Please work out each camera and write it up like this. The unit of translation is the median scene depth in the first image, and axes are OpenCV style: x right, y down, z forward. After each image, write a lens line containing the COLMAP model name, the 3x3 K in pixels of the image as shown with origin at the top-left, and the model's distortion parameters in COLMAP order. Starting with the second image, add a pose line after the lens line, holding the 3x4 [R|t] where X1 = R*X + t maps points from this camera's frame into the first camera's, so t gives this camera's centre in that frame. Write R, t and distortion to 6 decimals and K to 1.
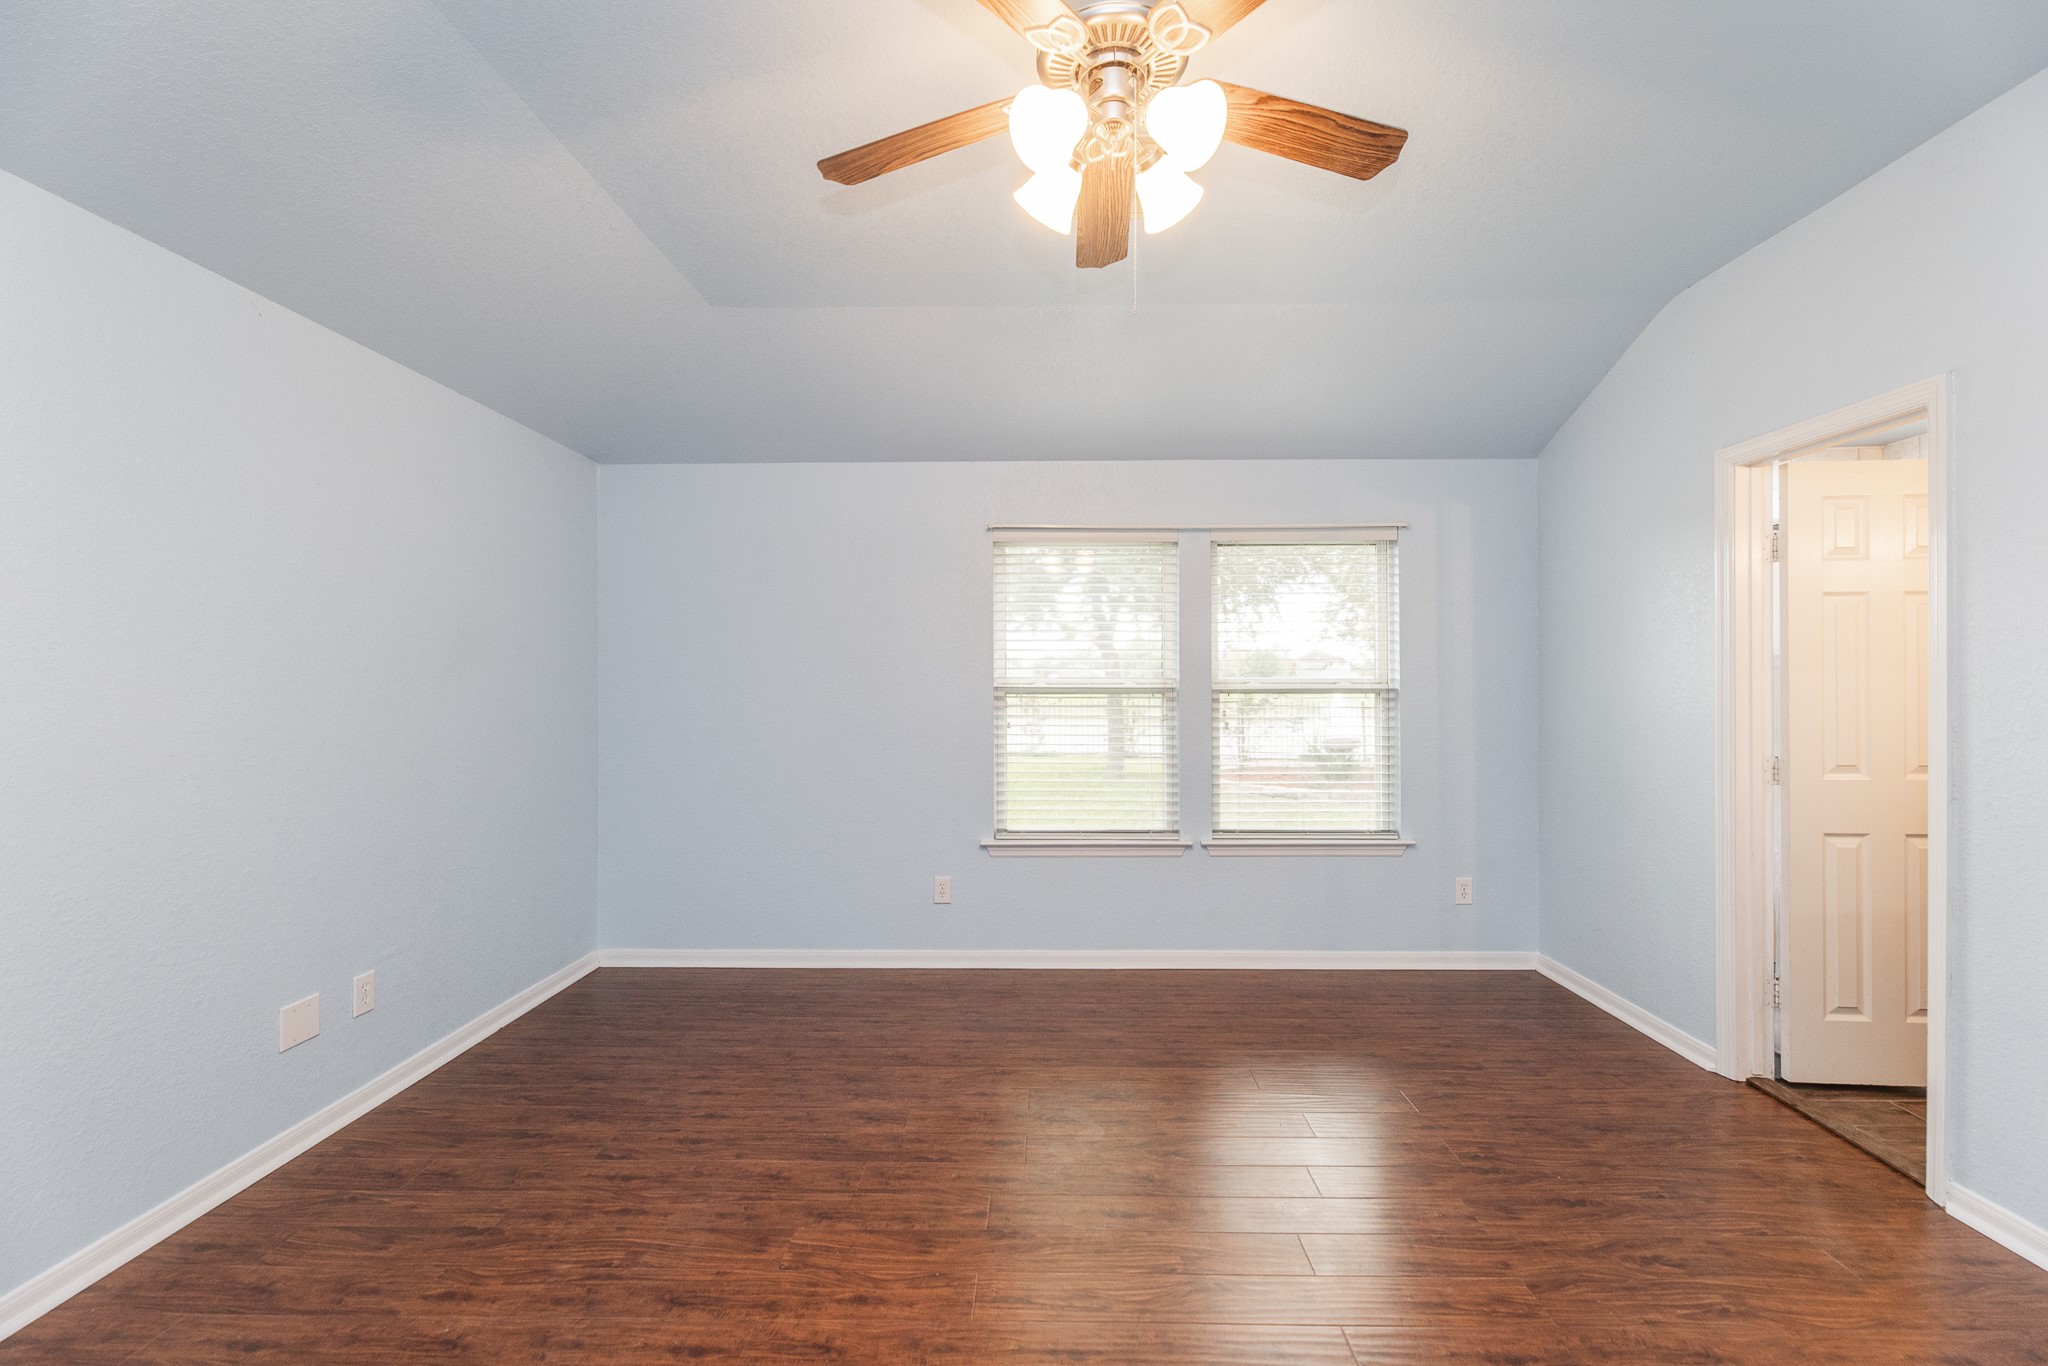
lens RADIAL K [[822.9, 0, 1037.0], [0, 822.9, 681.0], [0, 0, 1]] dist [-0.004161, 0.000260]
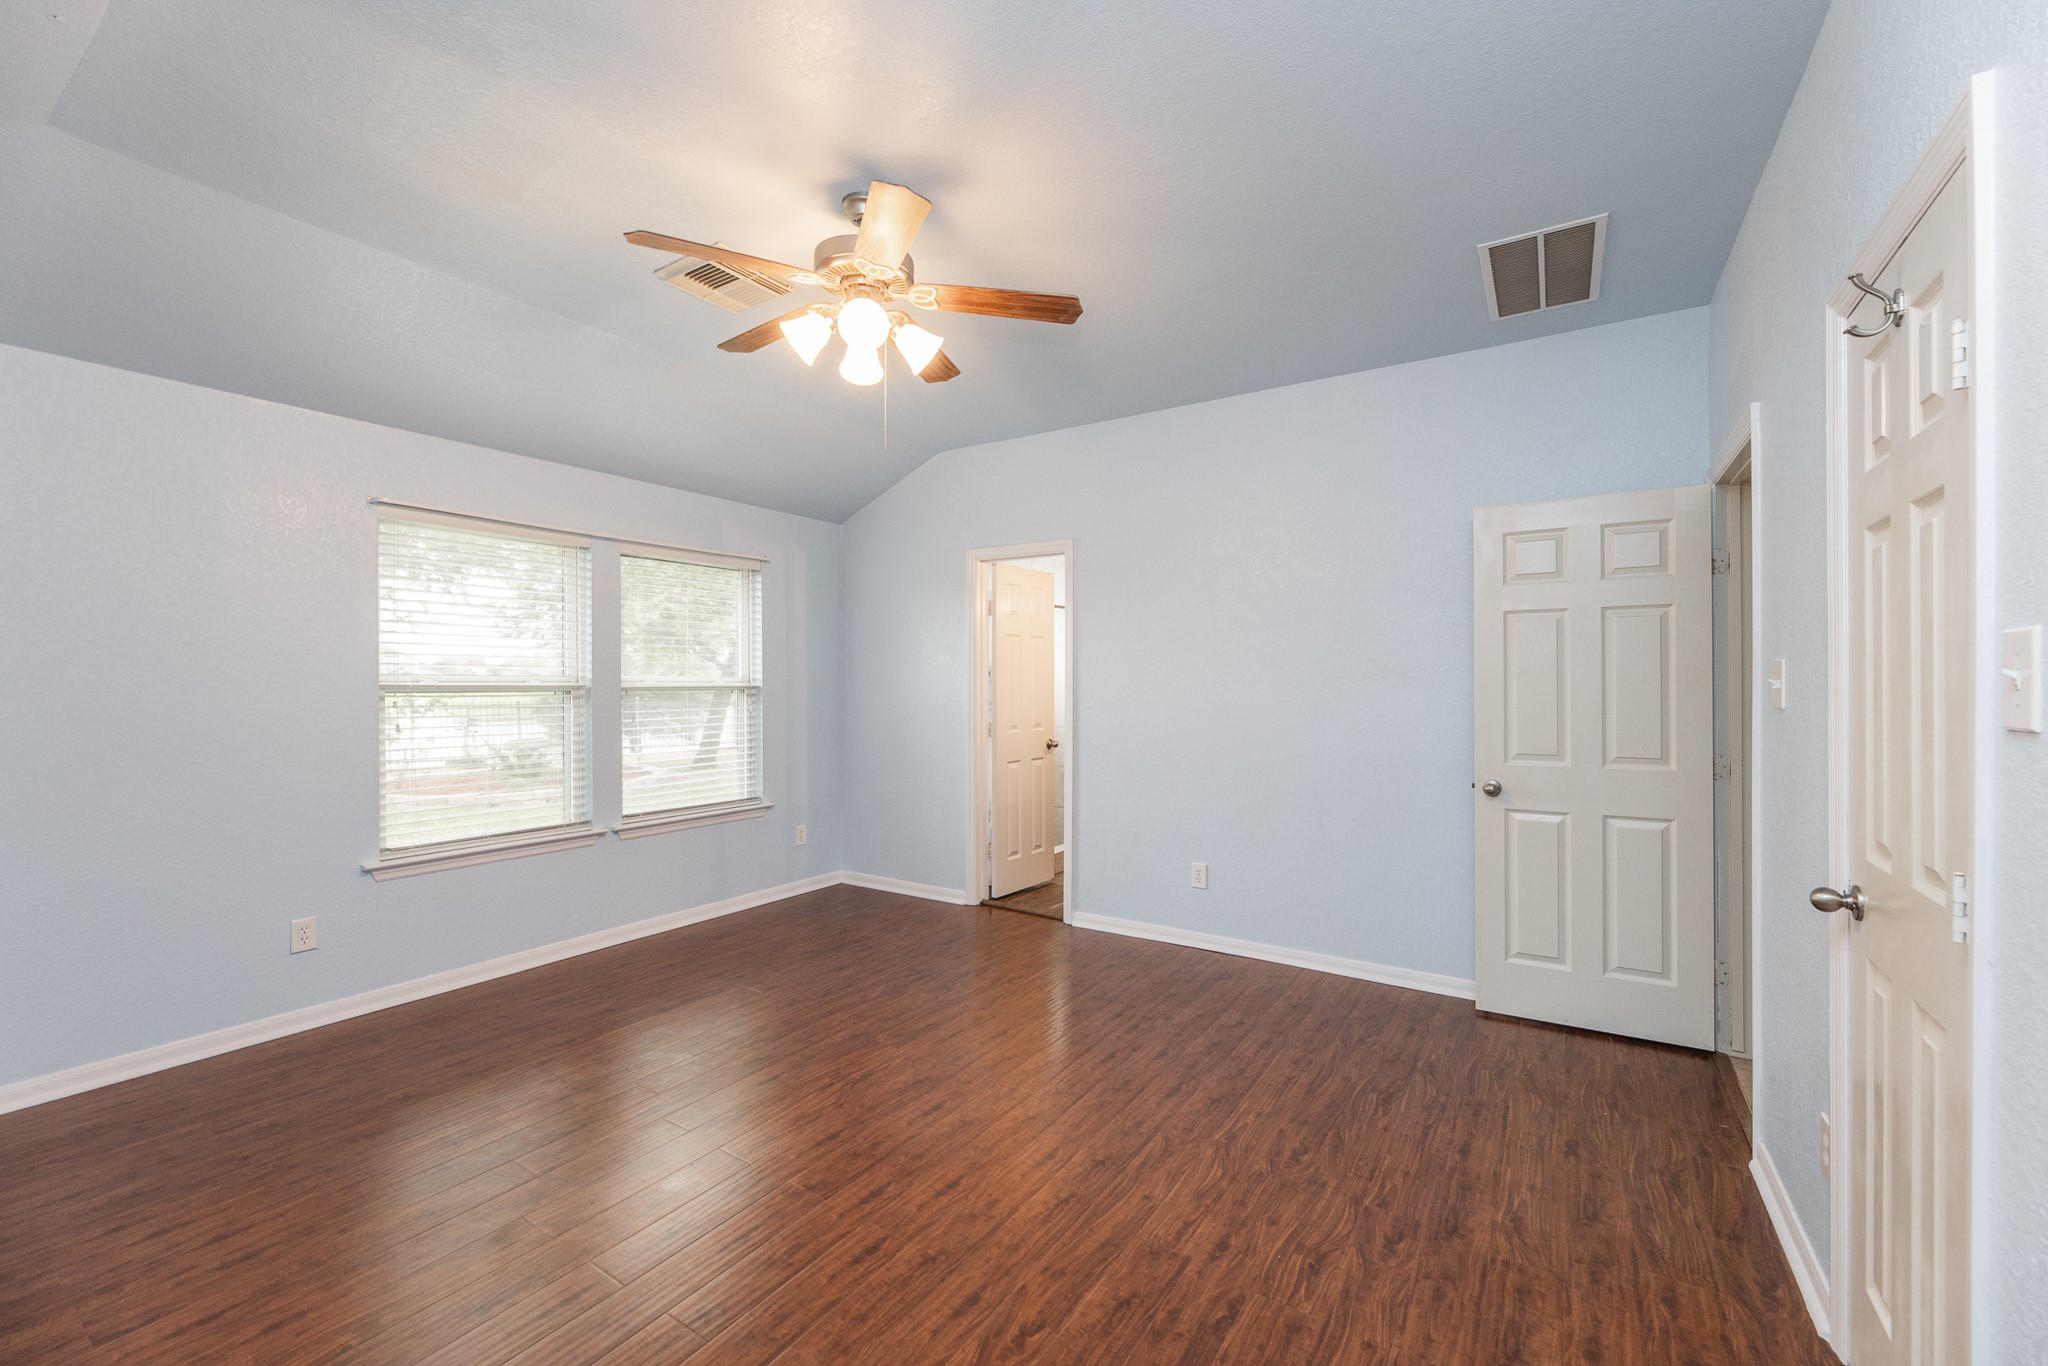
lens RADIAL K [[822.9, 0, 1028.2], [0, 822.9, 676.5], [0, 0, 1]] dist [-0.004161, 0.000260]
pose [[0.533253, 0.009088, 0.845907, -0.444382], [-0.004599, 0.999959, -0.007844, 0.002852], [-0.845943, 0.000292, 0.533273, -0.036814]]
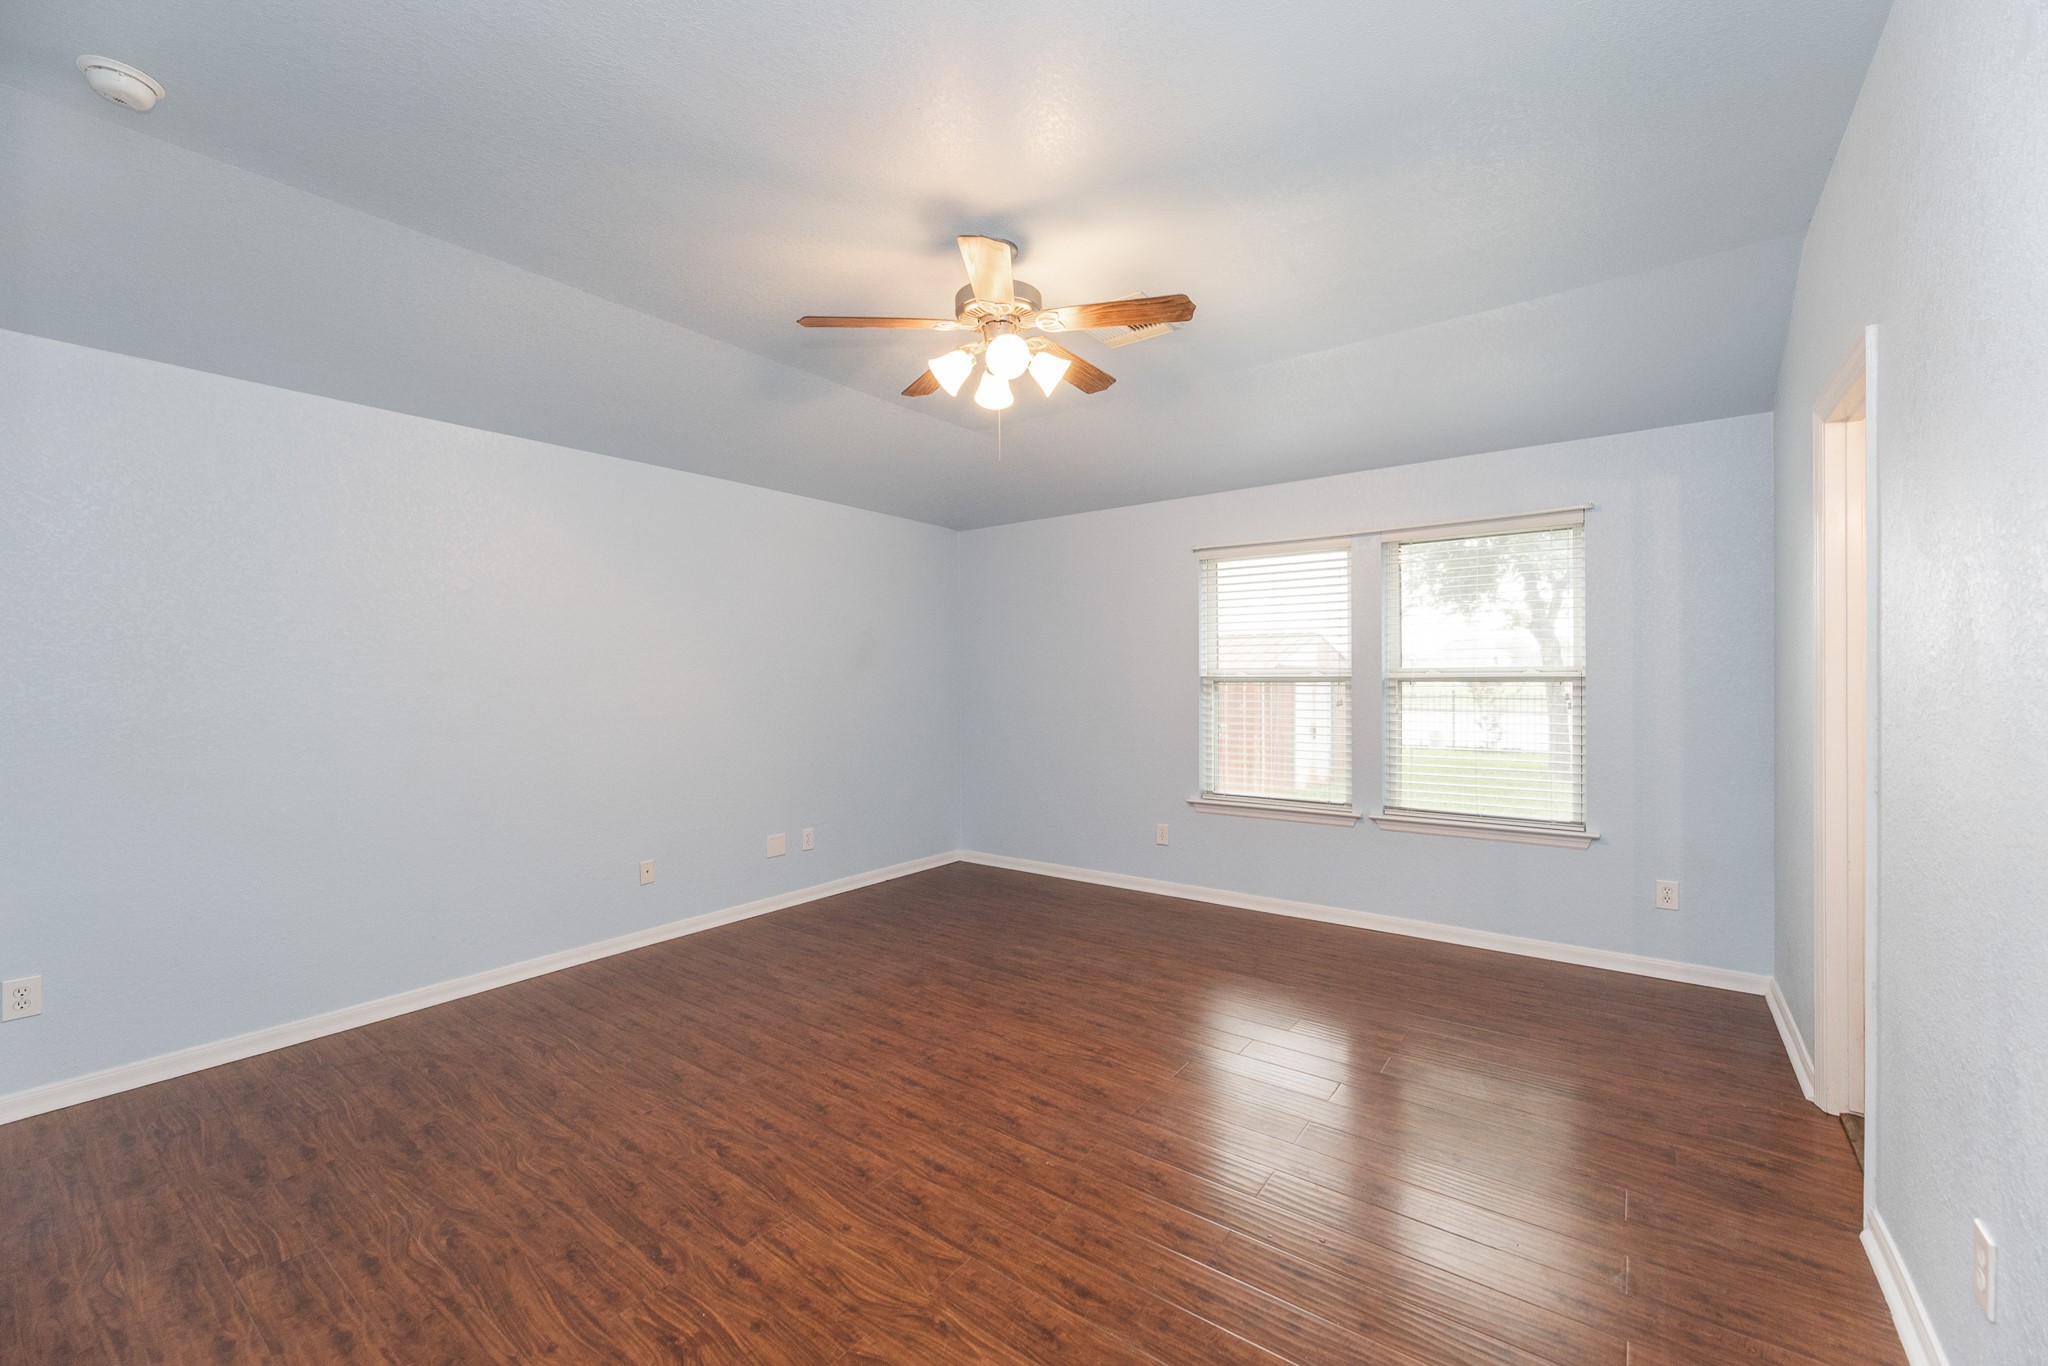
lens RADIAL K [[822.9, 0, 1050.7], [0, 822.9, 671.8], [0, 0, 1]] dist [-0.004161, 0.000260]
pose [[0.818568, -0.007996, -0.574354, 0.506230], [0.006625, 0.999968, -0.004481, 0.004612], [0.574371, -0.000137, 0.818595, -0.160109]]
